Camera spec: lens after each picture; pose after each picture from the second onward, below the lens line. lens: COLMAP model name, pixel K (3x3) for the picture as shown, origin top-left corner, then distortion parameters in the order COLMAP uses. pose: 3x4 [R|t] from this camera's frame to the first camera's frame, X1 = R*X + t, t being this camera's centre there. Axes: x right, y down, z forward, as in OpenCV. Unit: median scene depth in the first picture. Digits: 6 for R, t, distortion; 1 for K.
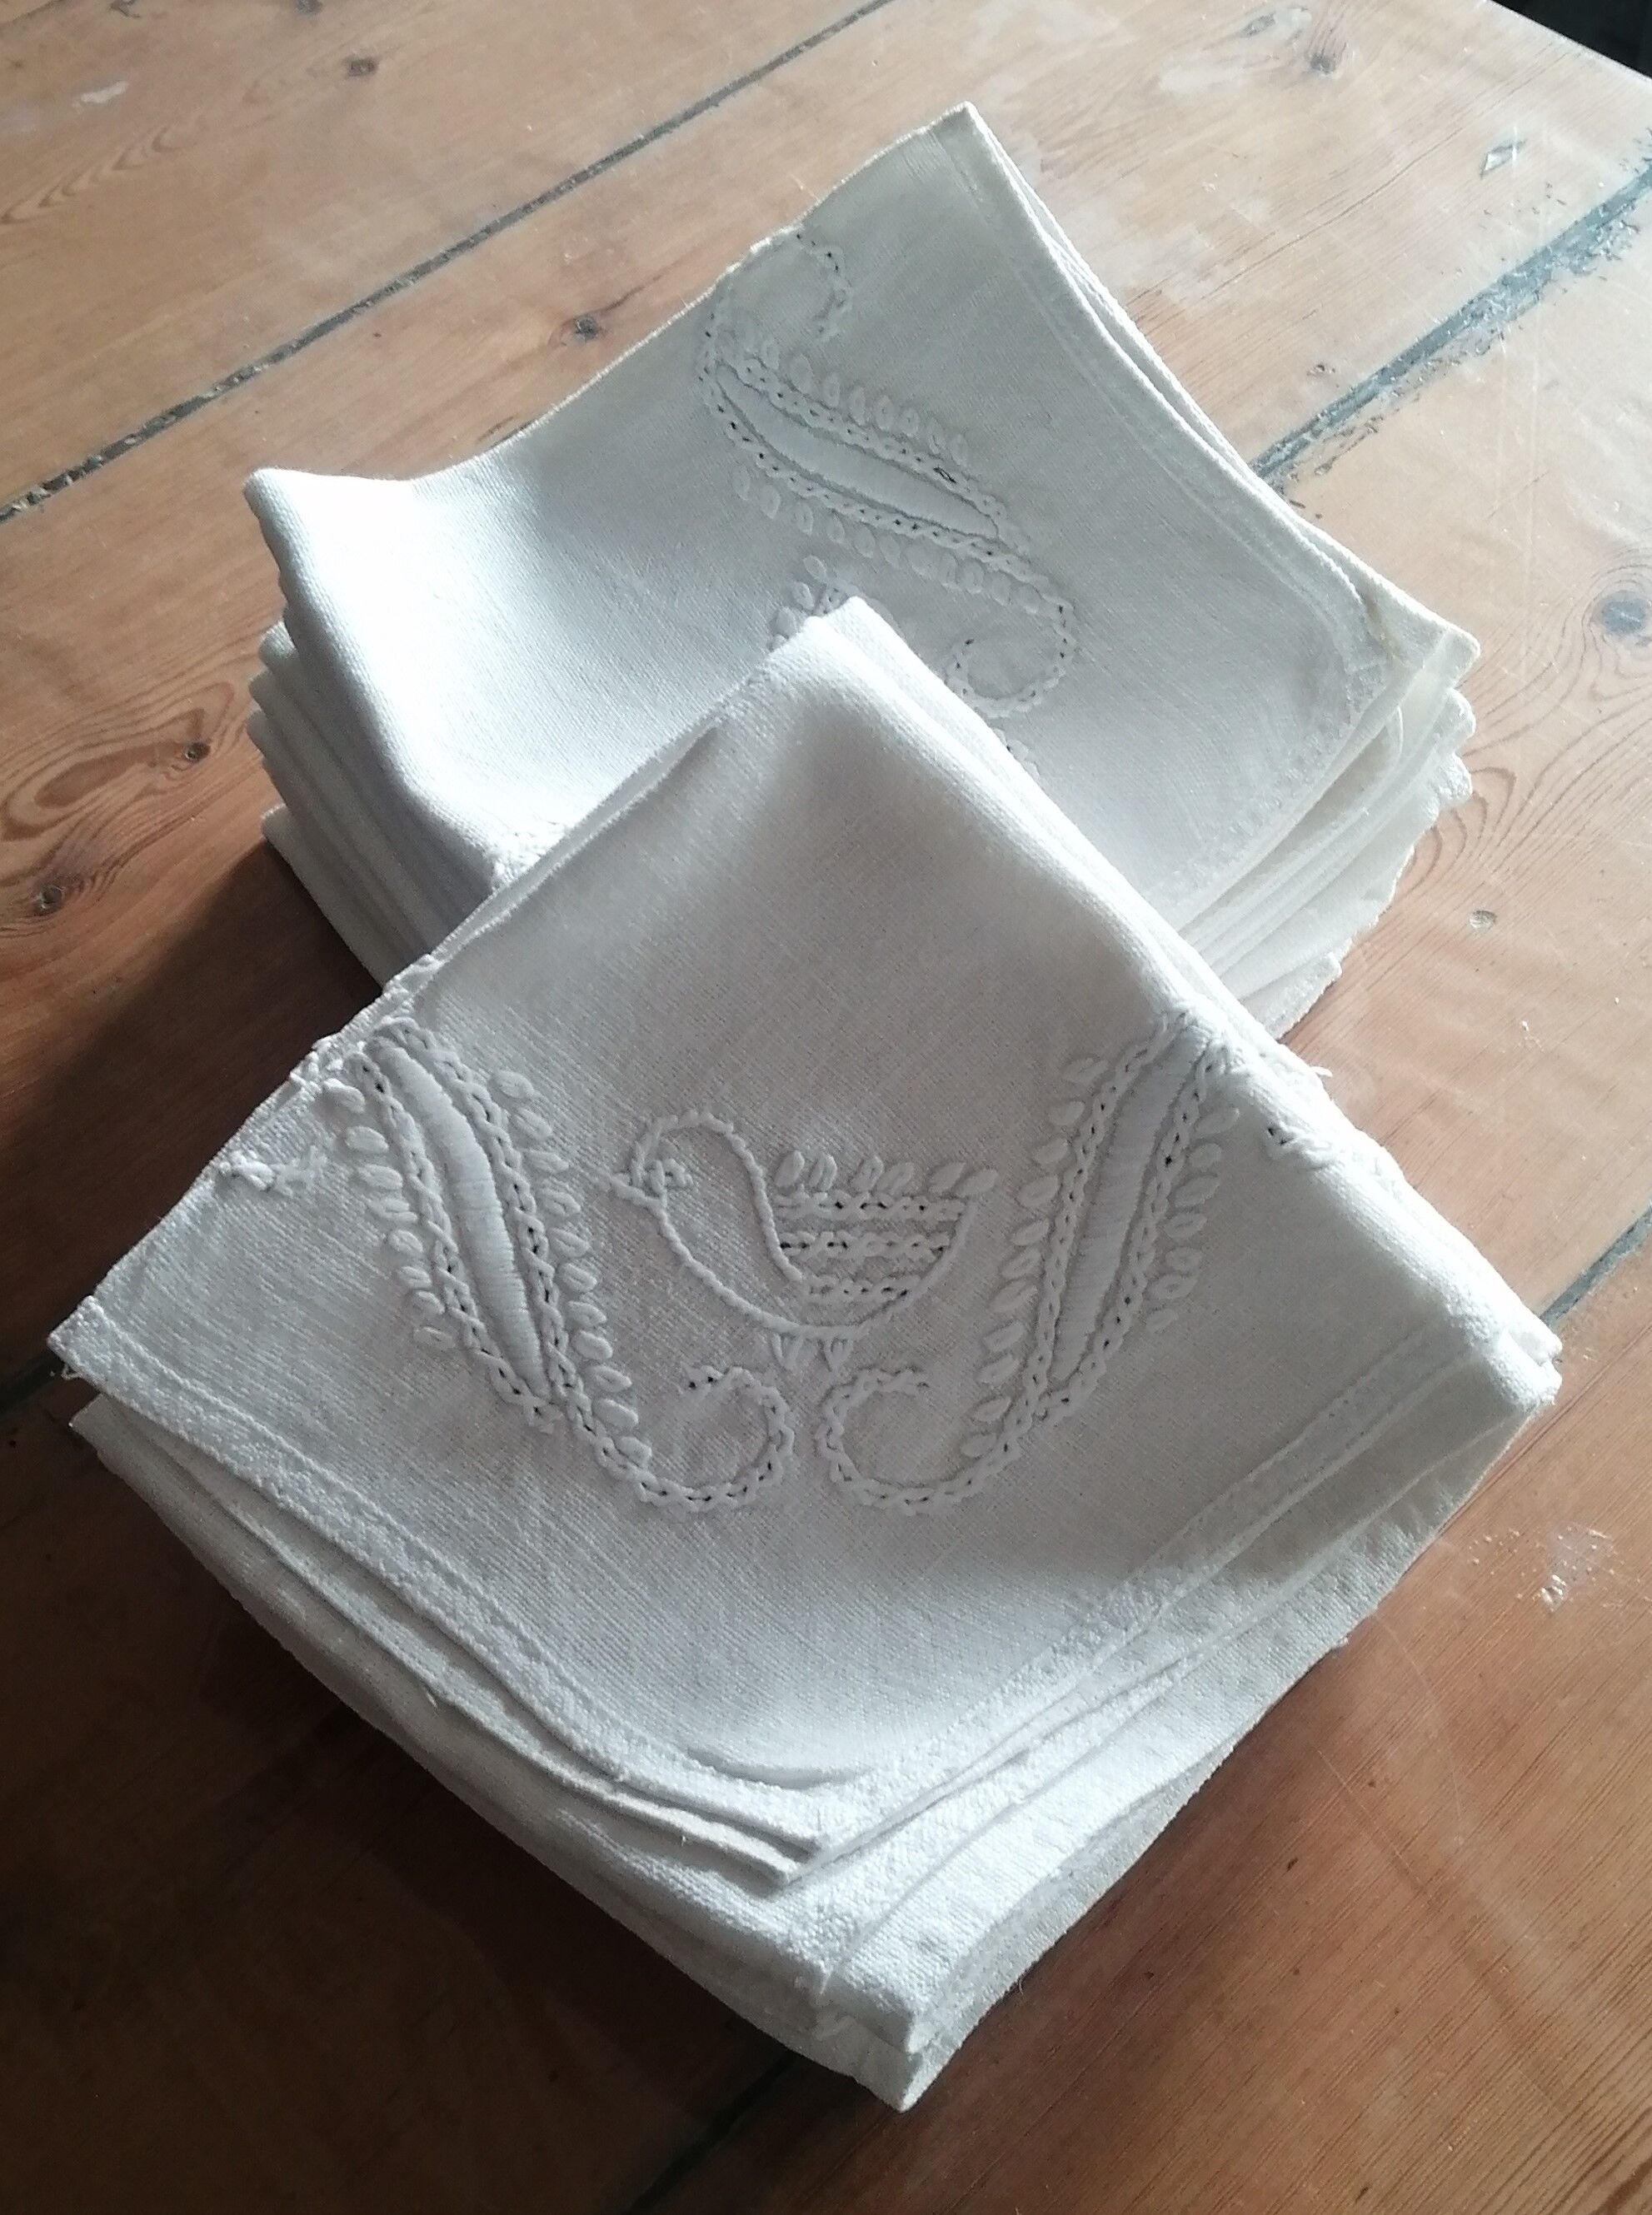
lens RADIAL K [[1966.9, 0, 826.0], [0, 1966.9, 1107.5], [0, 0, 1]] dist [0.047437, -0.005019]
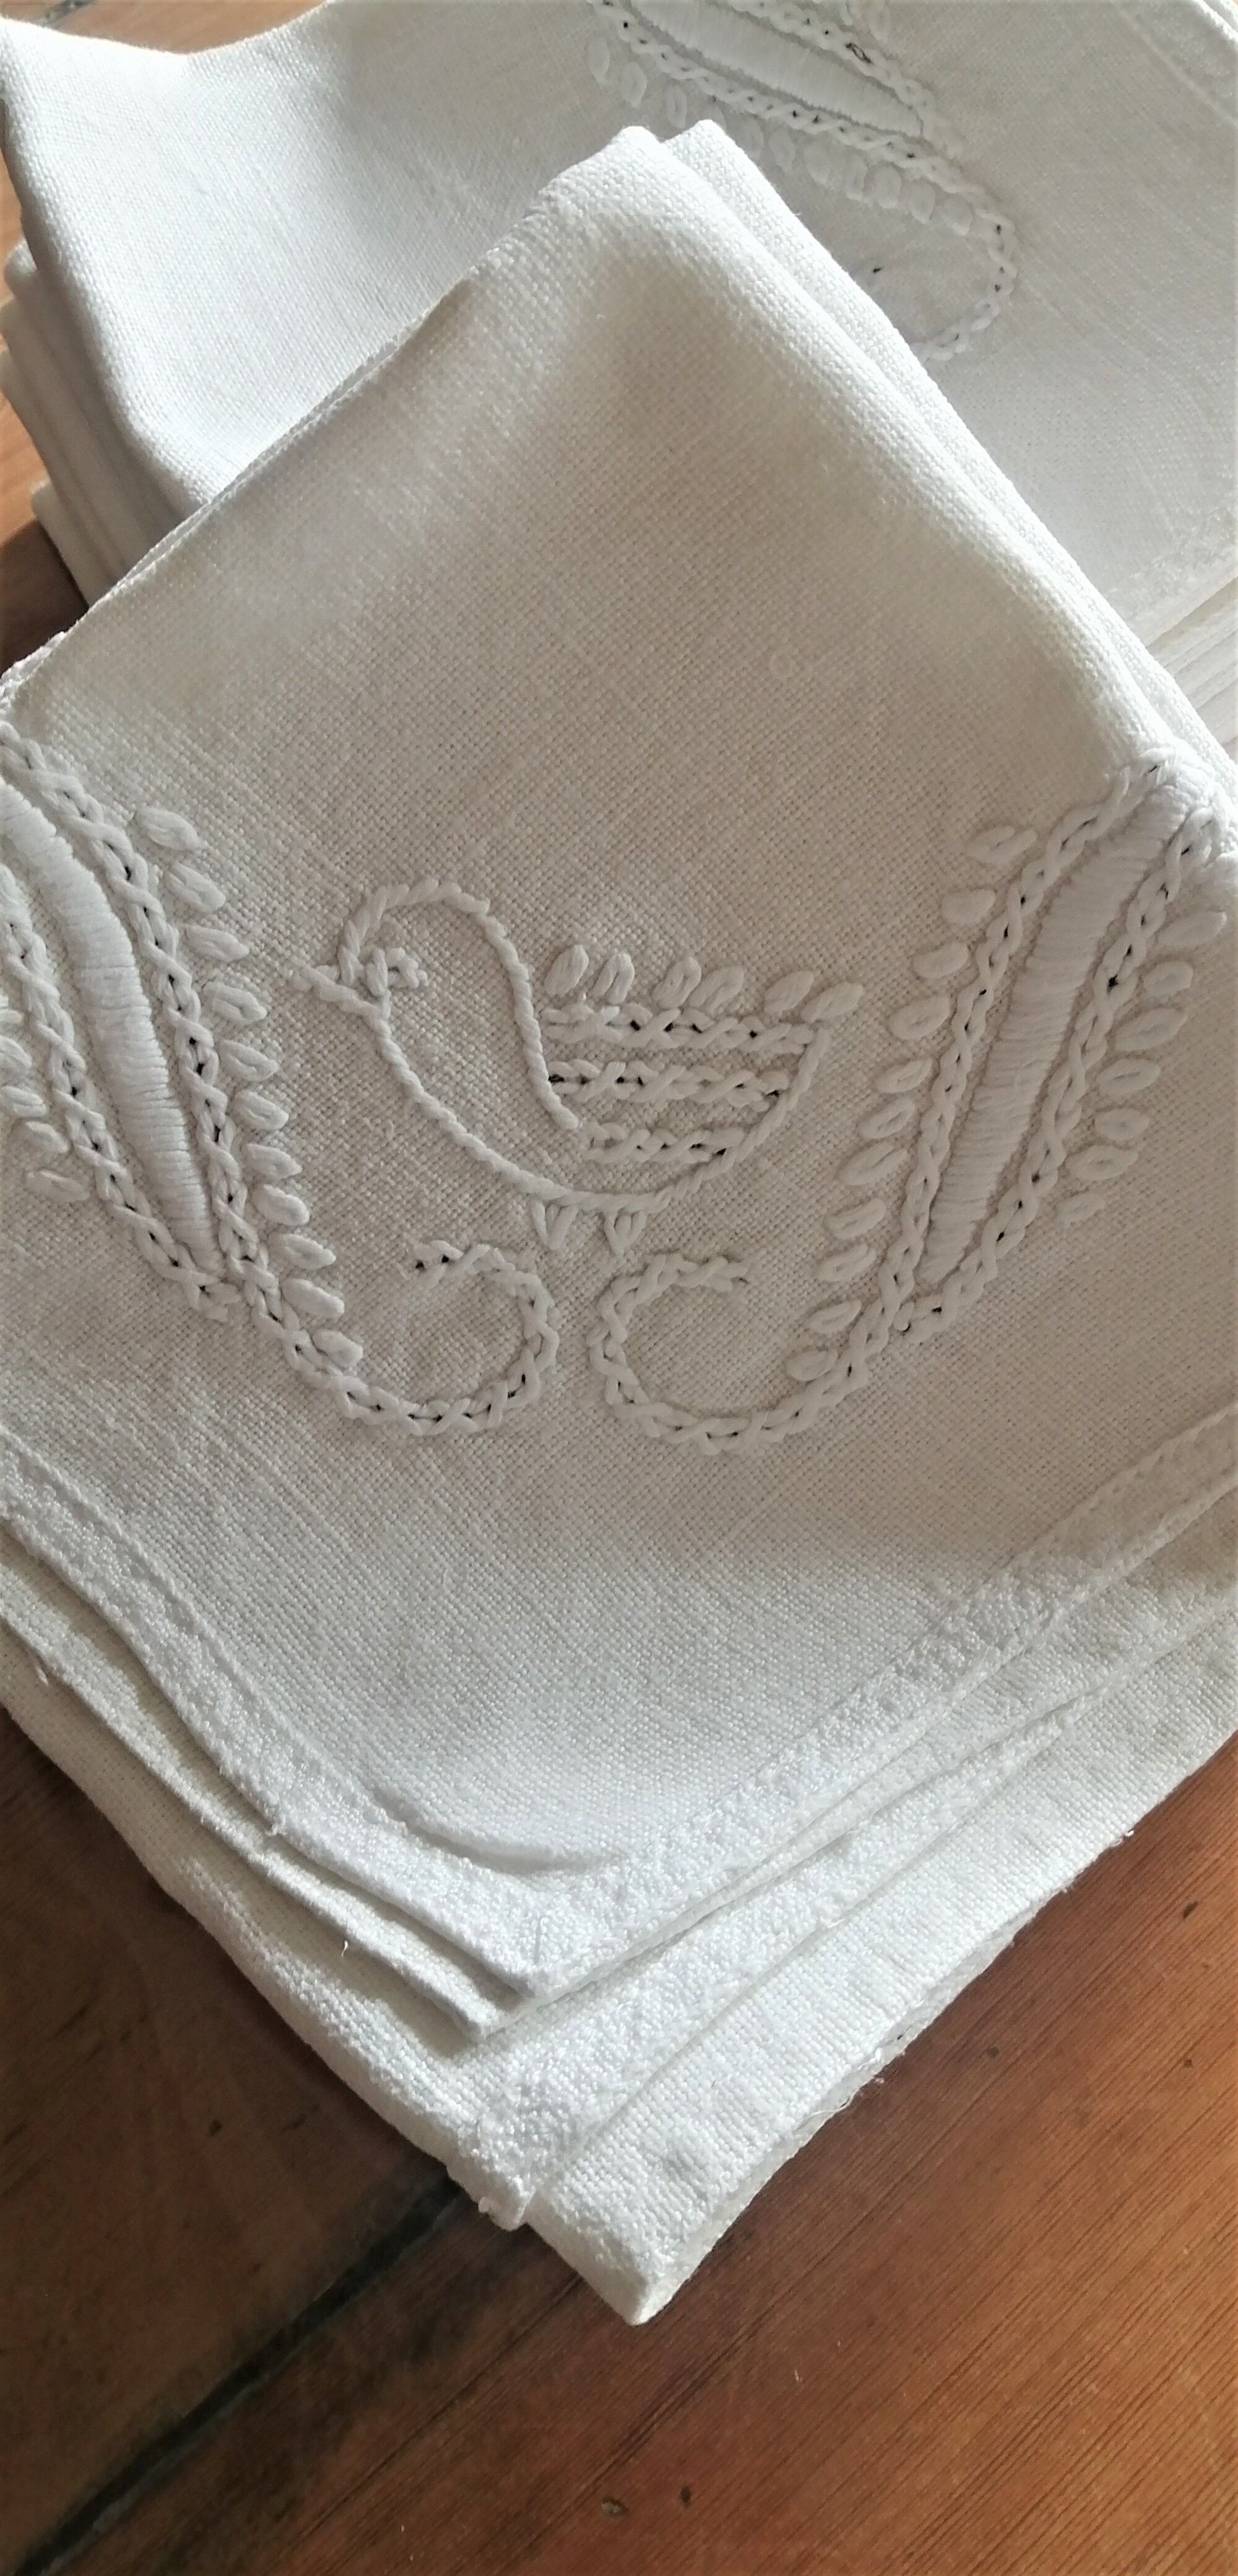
lens RADIAL K [[2177.2, 0, 610.1], [0, 2177.2, 1242.2], [0, 0, 1]] dist [0.063108, -0.209136]
pose [[0.998453, 0.049545, -0.025228, 0.021903], [-0.044532, 0.984321, 0.170675, -0.006600], [0.033289, -0.169287, 0.985004, 0.225768]]
